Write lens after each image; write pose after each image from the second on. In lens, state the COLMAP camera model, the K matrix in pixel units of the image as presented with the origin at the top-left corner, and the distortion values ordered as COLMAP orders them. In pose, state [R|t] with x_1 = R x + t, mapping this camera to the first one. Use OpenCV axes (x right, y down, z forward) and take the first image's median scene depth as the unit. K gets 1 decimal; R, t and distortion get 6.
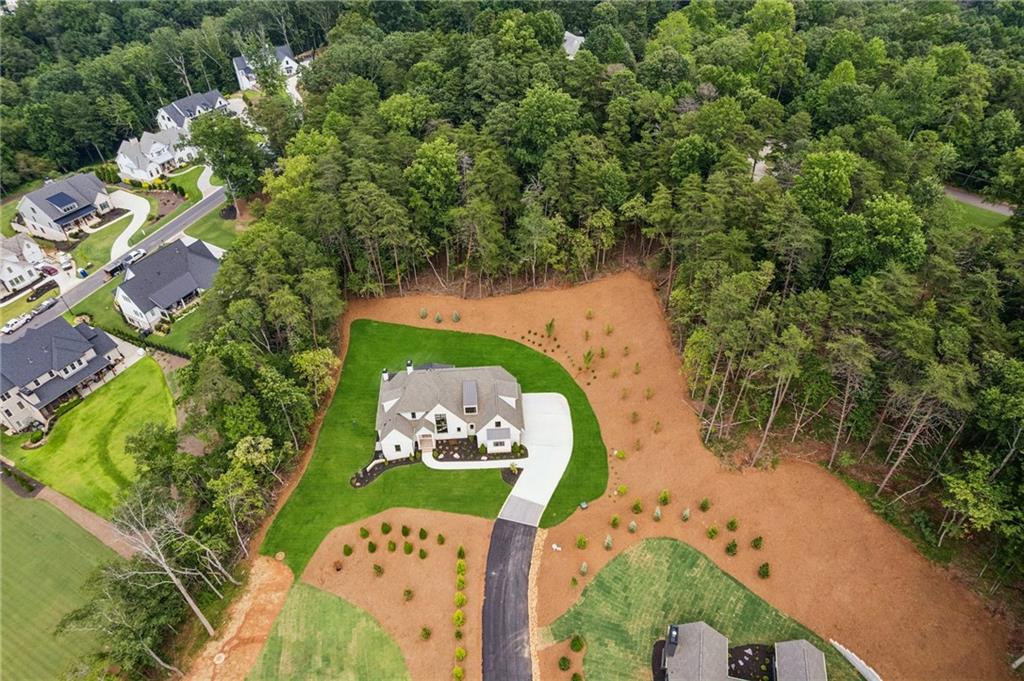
lens RADIAL K [[659.3, 0, 512.0], [0, 659.3, 340.5], [0, 0, 1]] dist [-0.030919, 0.000340]
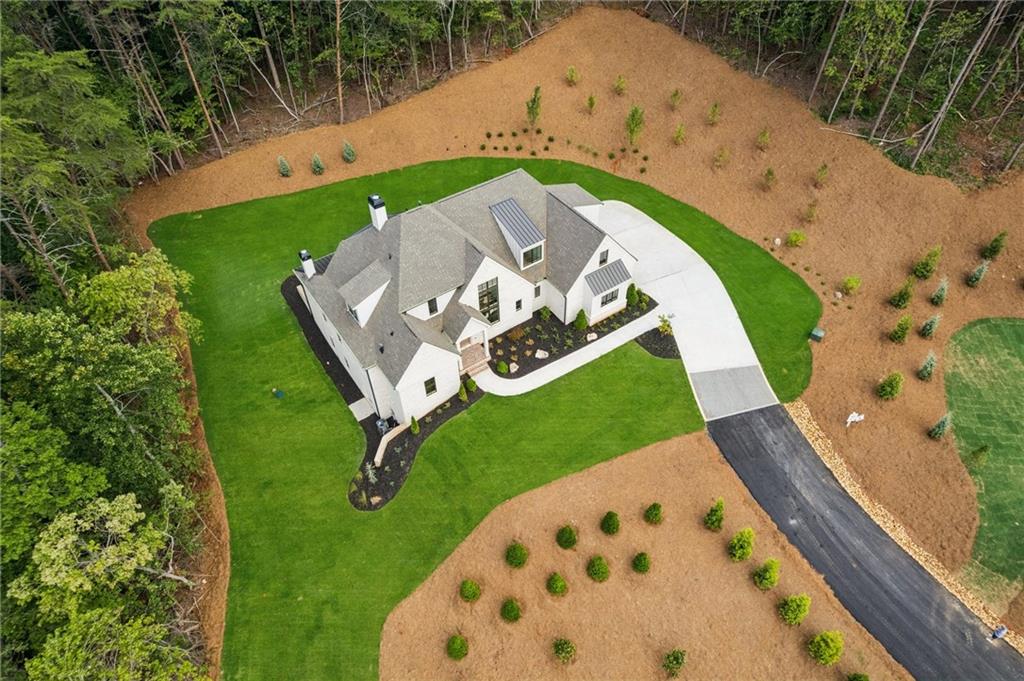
lens RADIAL K [[652.8, 0, 517.9], [0, 652.8, 342.3], [0, 0, 1]] dist [-0.033292, 0.001655]
pose [[0.854902, -0.373820, 0.359725, -0.269098], [0.334345, 0.927187, 0.168931, 0.080596], [-0.396682, -0.024147, 0.917639, 0.569086]]
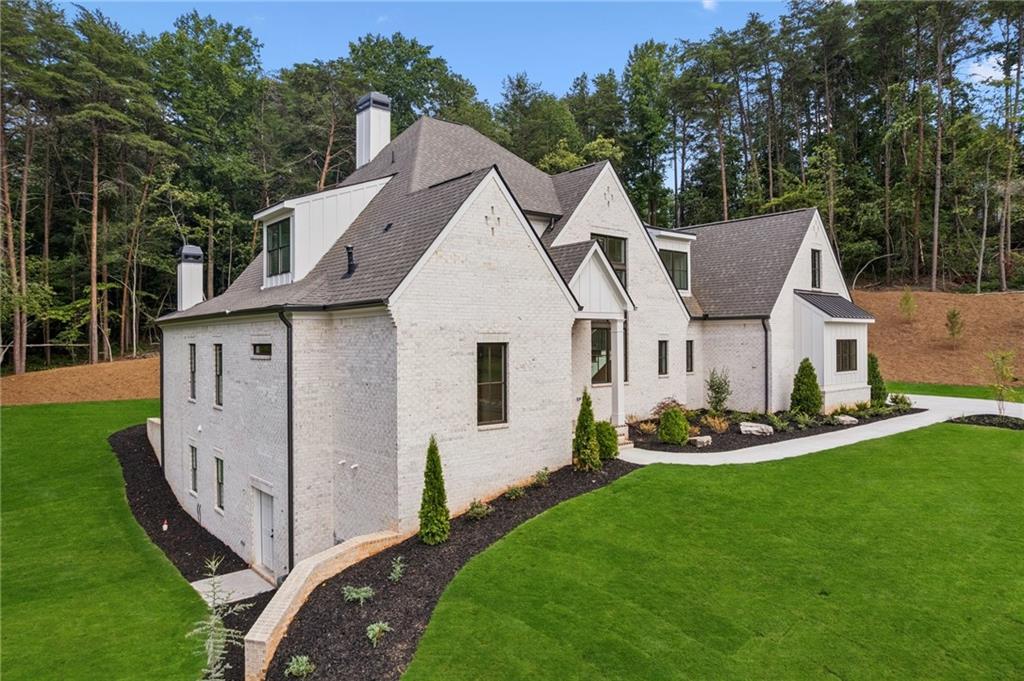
lens RADIAL K [[659.3, 0, 512.0], [0, 659.3, 340.5], [0, 0, 1]] dist [-0.030919, 0.000340]
pose [[0.816206, 0.003224, 0.577752, -0.247248], [0.373097, 0.760585, -0.531328, 0.229130], [-0.441143, 0.649230, 0.619591, 0.903675]]
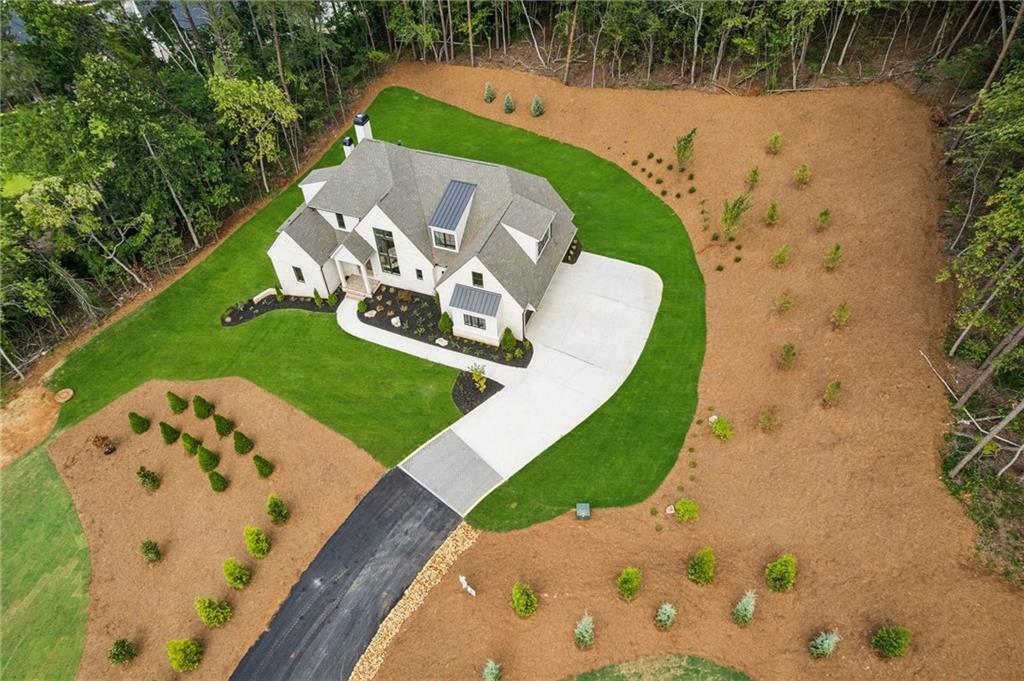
lens RADIAL K [[652.8, 0, 517.9], [0, 652.8, 342.3], [0, 0, 1]] dist [-0.033292, 0.001655]
pose [[0.914560, 0.295156, -0.276520, 0.142912], [-0.255687, 0.951669, 0.170149, 0.082231], [0.313376, -0.084909, 0.945825, 0.559809]]
